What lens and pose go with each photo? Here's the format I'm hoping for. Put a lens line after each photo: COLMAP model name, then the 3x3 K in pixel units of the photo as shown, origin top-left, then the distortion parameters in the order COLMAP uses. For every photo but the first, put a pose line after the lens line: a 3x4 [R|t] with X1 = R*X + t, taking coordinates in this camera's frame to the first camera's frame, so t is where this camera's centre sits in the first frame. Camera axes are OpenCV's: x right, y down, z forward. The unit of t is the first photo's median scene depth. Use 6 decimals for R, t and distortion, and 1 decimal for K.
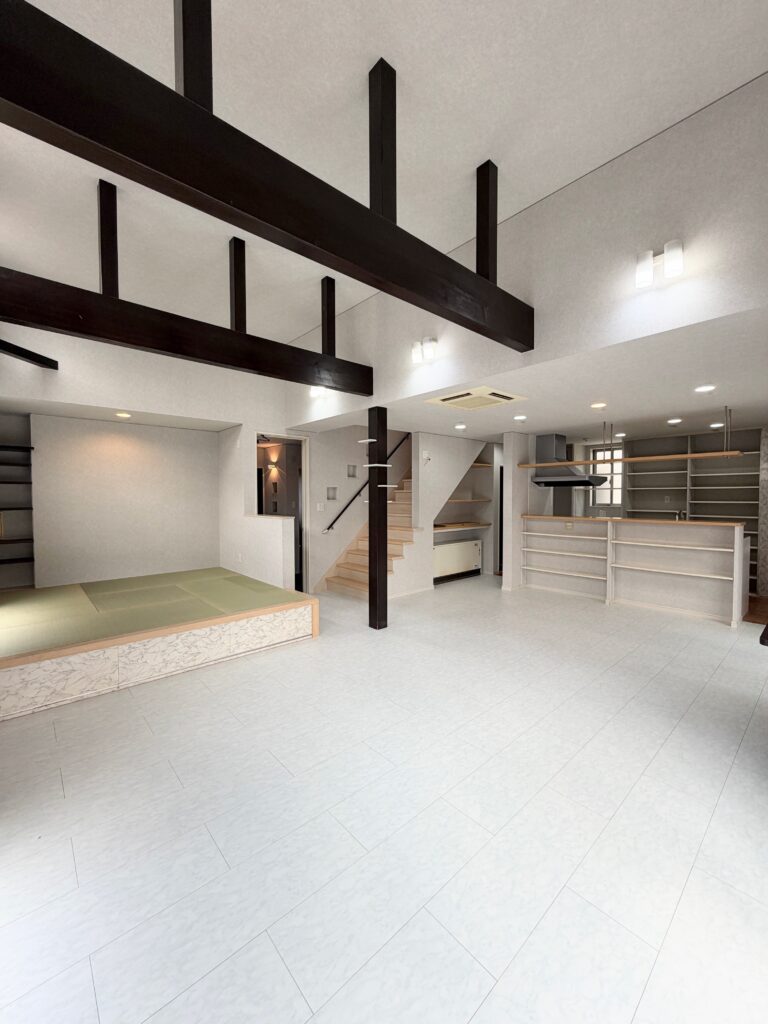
lens RADIAL K [[410.9, 0, 377.5], [0, 410.9, 512.0], [0, 0, 1]] dist [0.002041, 0.000046]
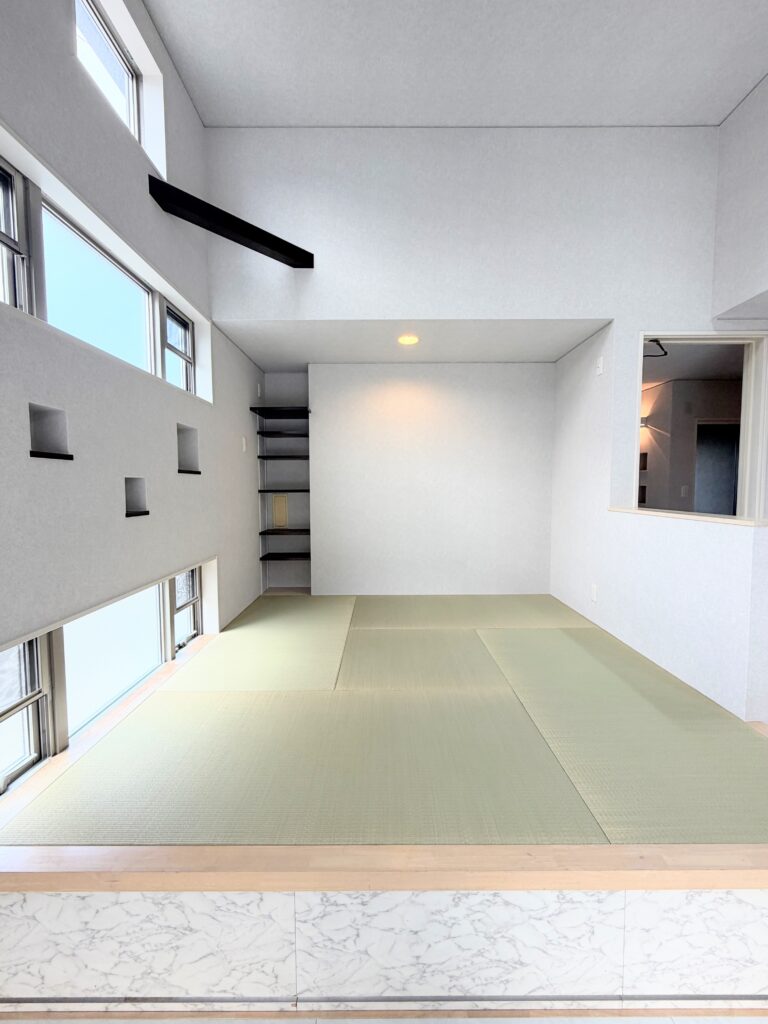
lens RADIAL K [[410.9, 0, 386.5], [0, 410.9, 512.5], [0, 0, 1]] dist [0.002041, 0.000046]
pose [[0.763552, 0.042667, -0.644336, -0.239078], [-0.023975, 0.999000, 0.037742, -0.000176], [0.645302, -0.013370, 0.763811, 0.516854]]
